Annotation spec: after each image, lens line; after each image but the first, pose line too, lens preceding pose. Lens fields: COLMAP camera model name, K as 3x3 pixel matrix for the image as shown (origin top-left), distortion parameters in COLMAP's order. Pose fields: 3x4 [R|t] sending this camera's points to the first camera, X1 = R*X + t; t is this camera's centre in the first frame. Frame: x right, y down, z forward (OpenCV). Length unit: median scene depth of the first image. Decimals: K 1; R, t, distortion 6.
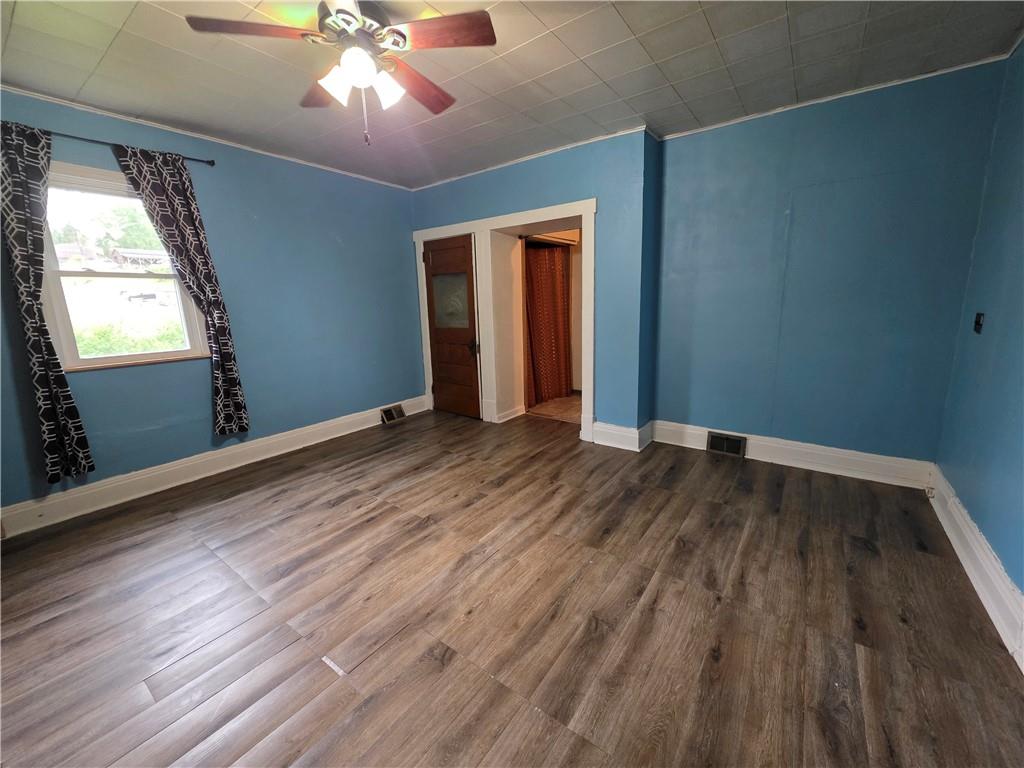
lens RADIAL K [[407.5, 0, 512.6], [0, 407.5, 383.6], [0, 0, 1]] dist [0.001168, 0.000264]
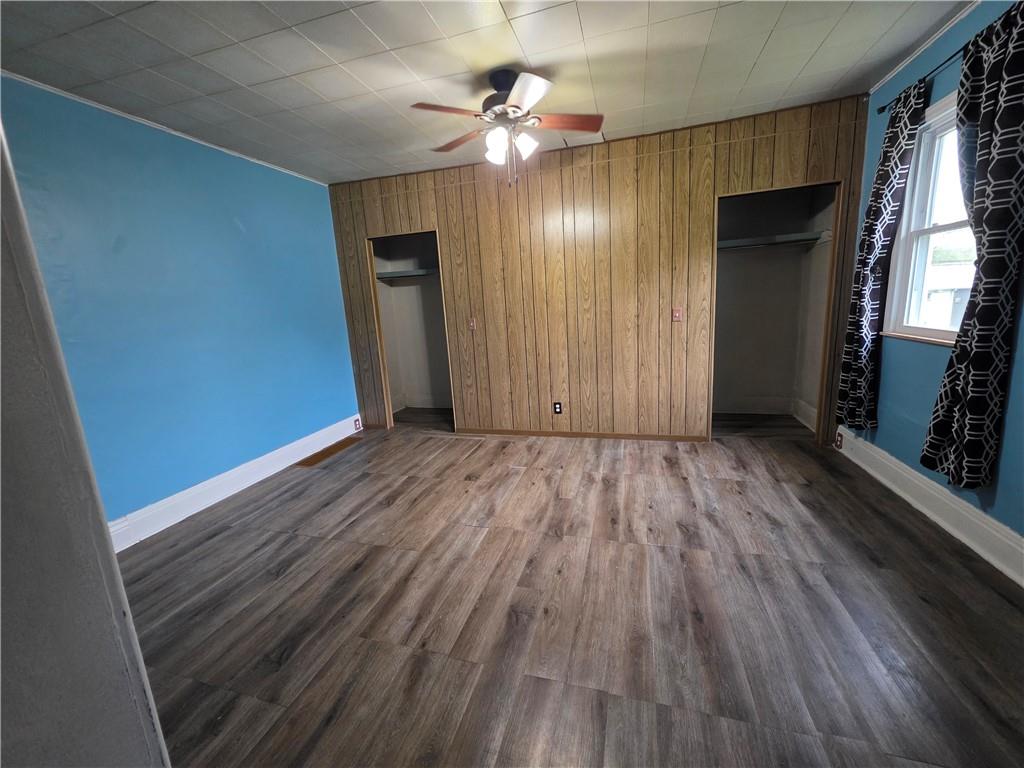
lens RADIAL K [[407.5, 0, 515.2], [0, 407.5, 381.3], [0, 0, 1]] dist [0.001168, 0.000264]
pose [[-0.934847, 0.149187, -0.322188, 0.125089], [0.017177, 0.925379, 0.378653, -0.336321], [0.354636, 0.348449, -0.867650, 1.660914]]
